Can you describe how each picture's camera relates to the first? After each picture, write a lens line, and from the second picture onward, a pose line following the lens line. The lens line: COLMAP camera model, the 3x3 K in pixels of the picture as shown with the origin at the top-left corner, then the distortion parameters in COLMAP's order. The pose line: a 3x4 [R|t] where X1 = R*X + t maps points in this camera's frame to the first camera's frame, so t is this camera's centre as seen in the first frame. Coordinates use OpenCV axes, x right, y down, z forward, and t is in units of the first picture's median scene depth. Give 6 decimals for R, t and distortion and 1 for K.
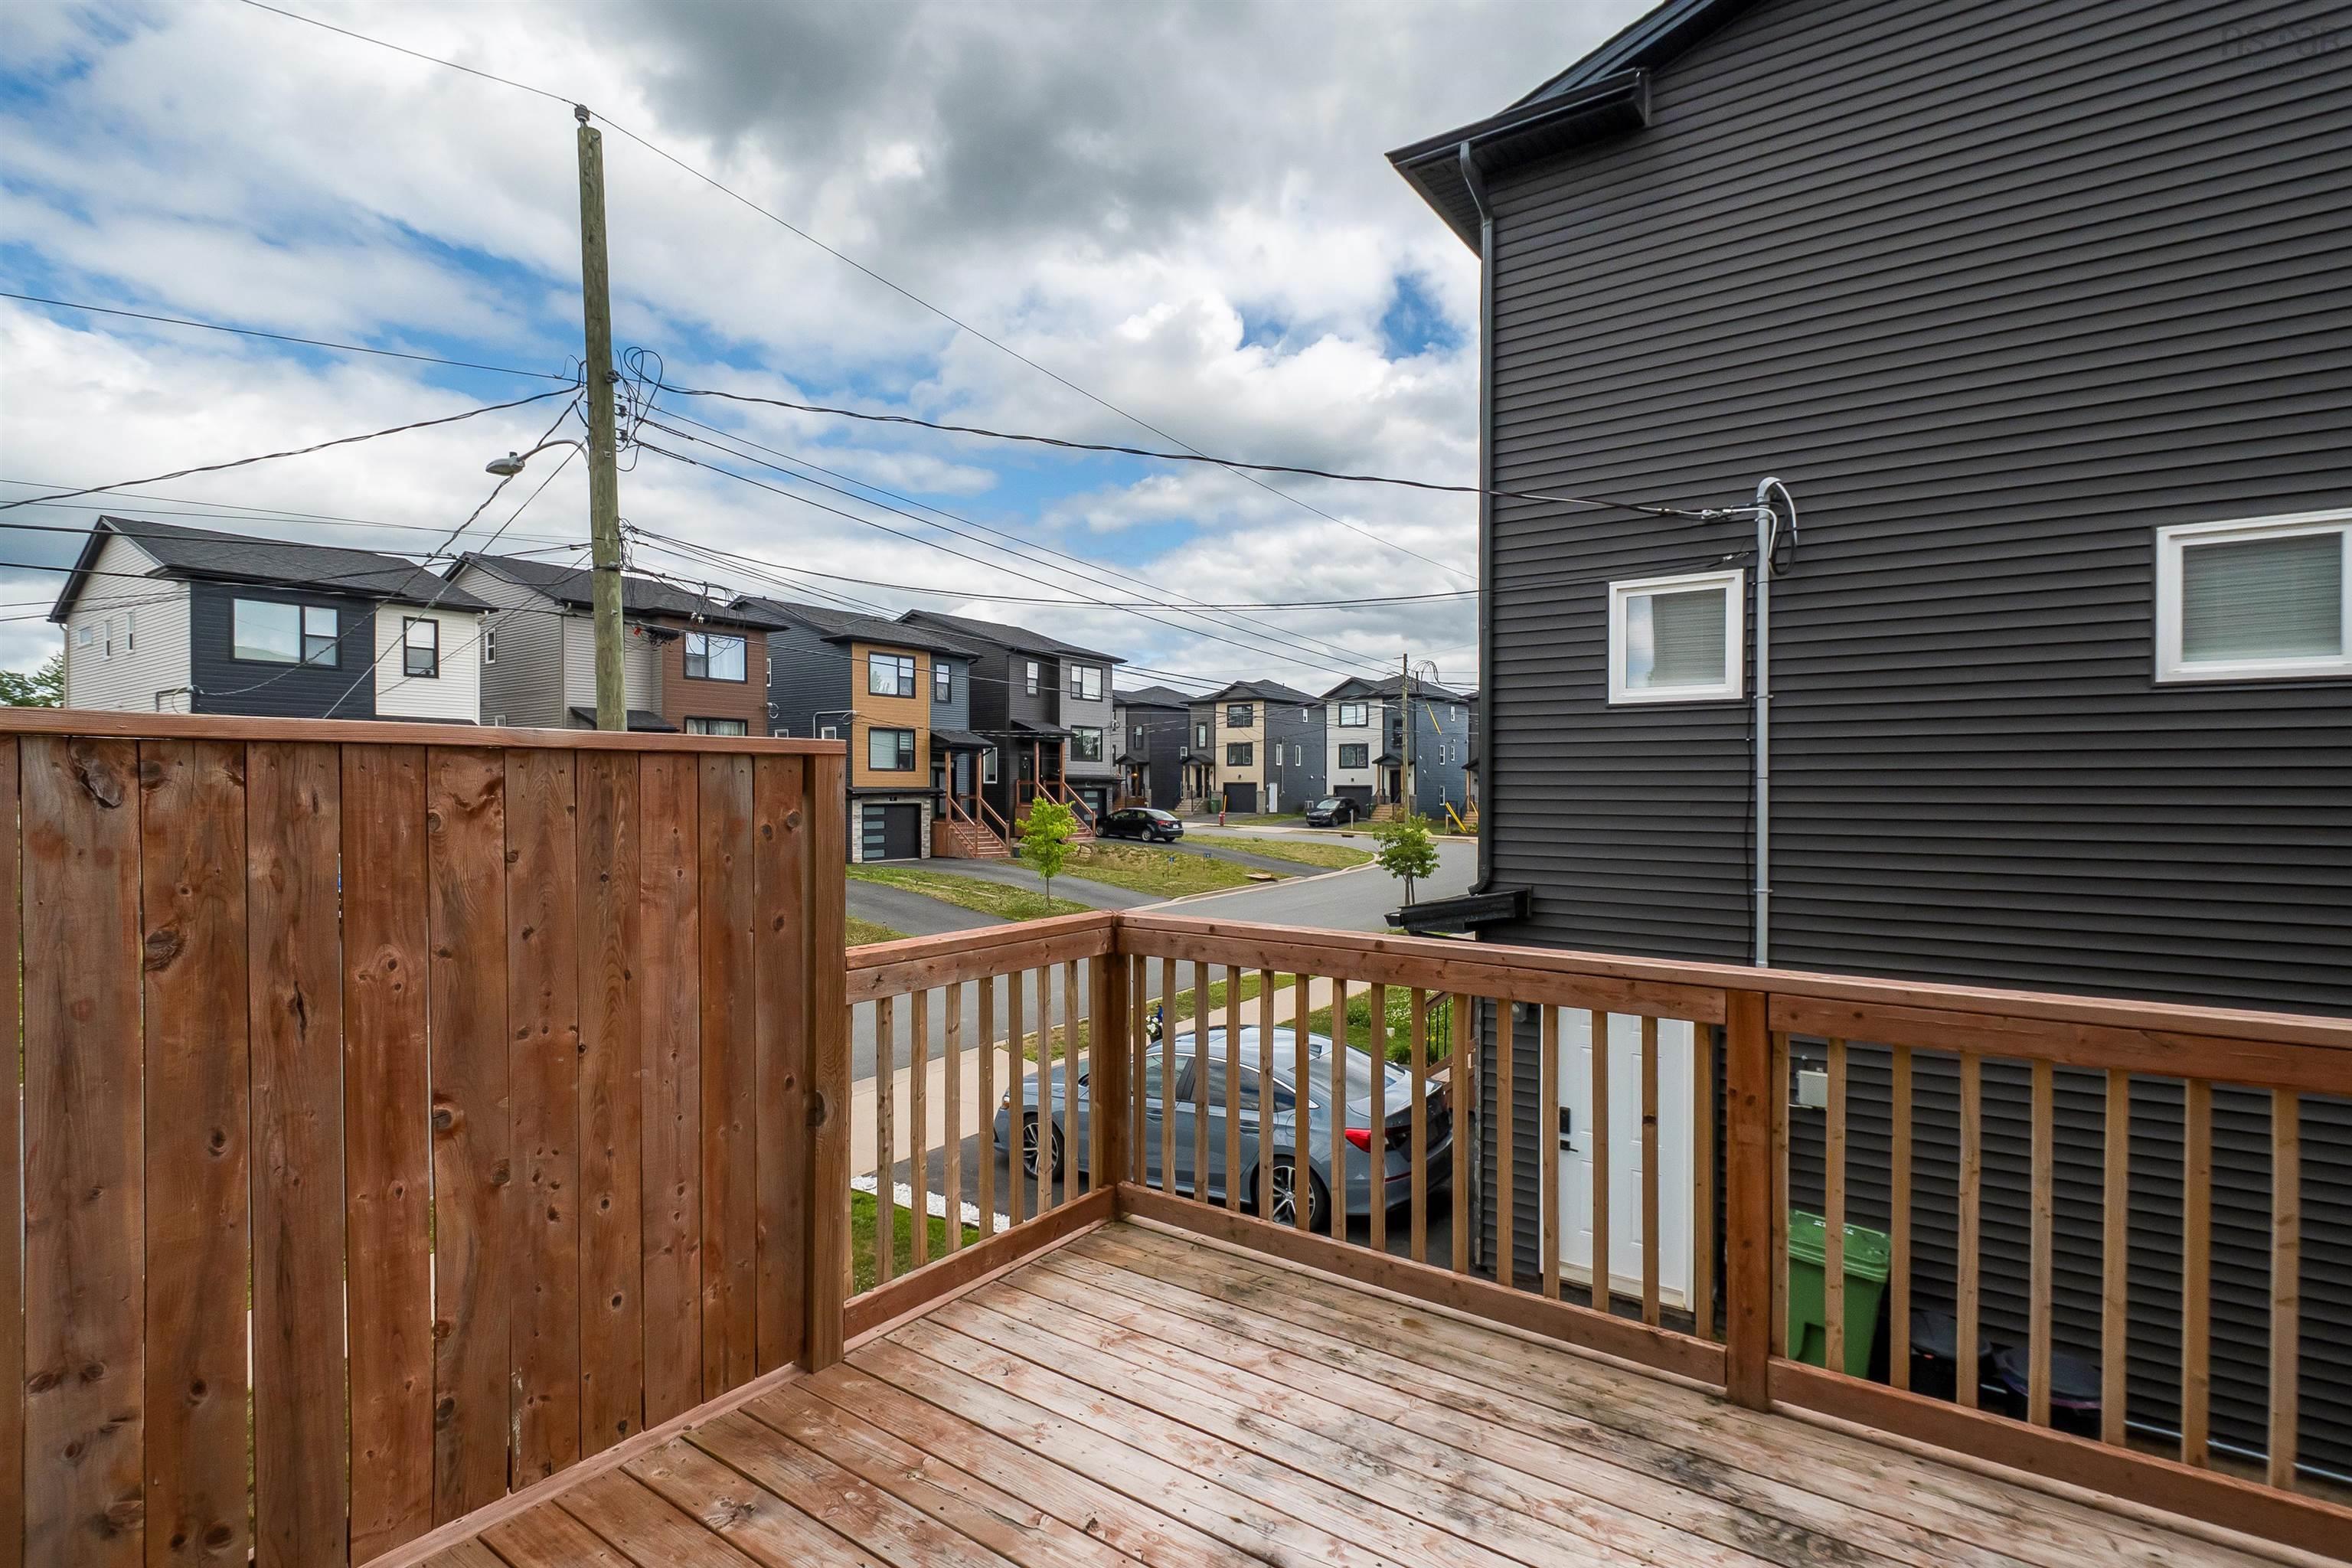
lens RADIAL K [[1134.3, 0, 1194.6], [0, 1134.3, 800.7], [0, 0, 1]] dist [0.004876, -0.005272]
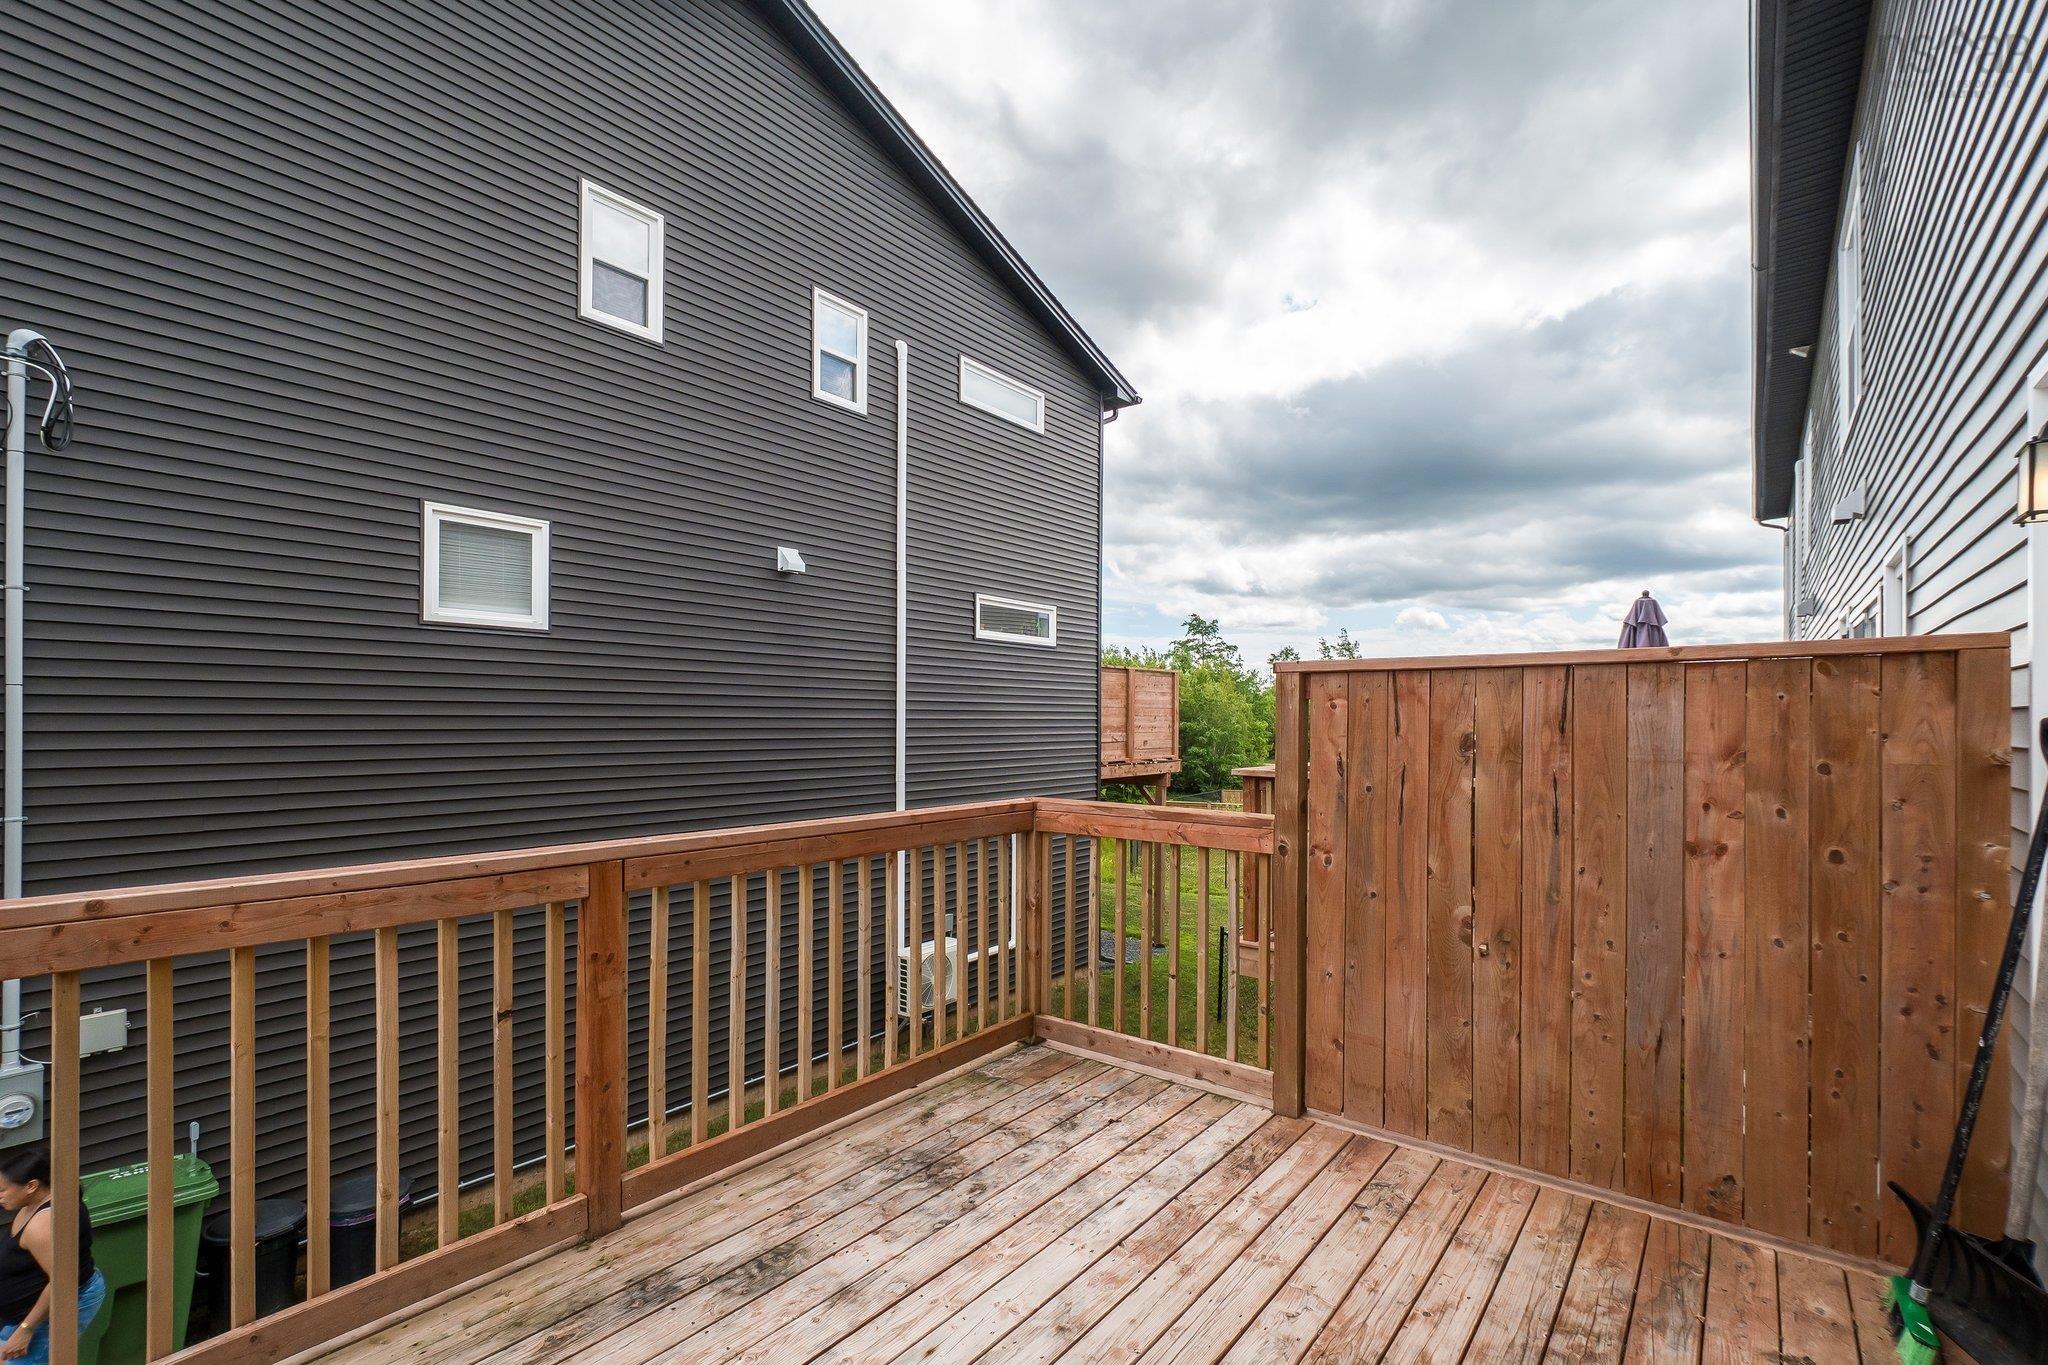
lens RADIAL K [[925.0, 0, 1070.3], [0, 925.0, 721.4], [0, 0, 1]] dist [0.013961, -0.011295]
pose [[0.009873, -0.002543, 0.999948, -0.157992], [0.008129, 0.999964, 0.002463, 0.010965], [-0.999918, 0.008104, 0.009894, 0.196042]]
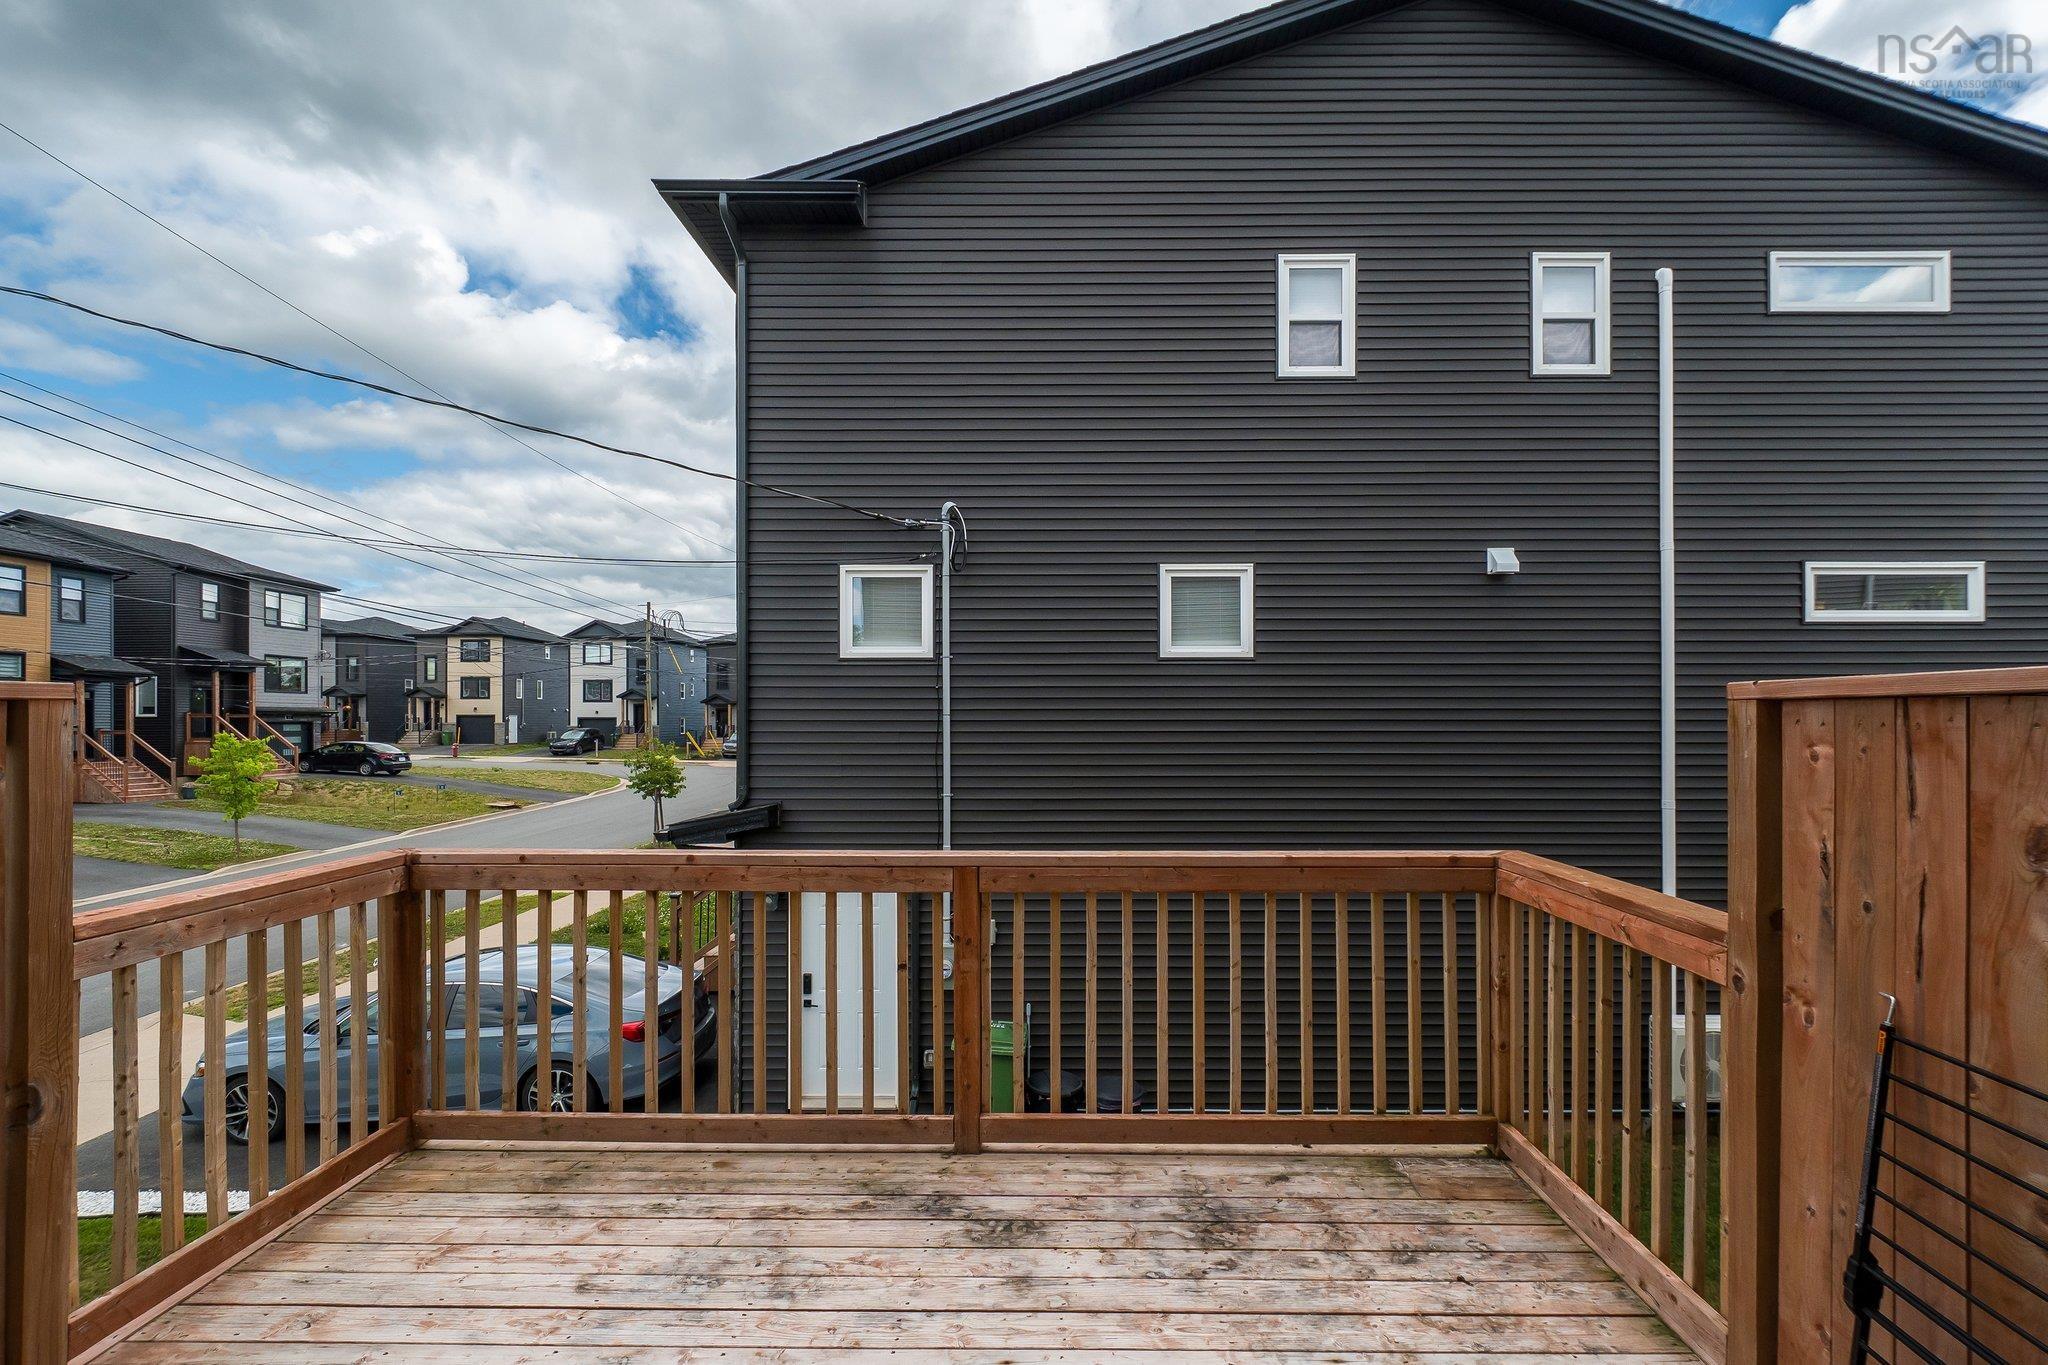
lens RADIAL K [[925.0, 0, 1070.3], [0, 925.0, 721.4], [0, 0, 1]] dist [0.013961, -0.011295]
pose [[0.814944, -0.005275, 0.579515, -0.034177], [0.009457, 0.999946, -0.004197, -0.005123], [-0.579462, 0.008901, 0.814951, -0.018650]]
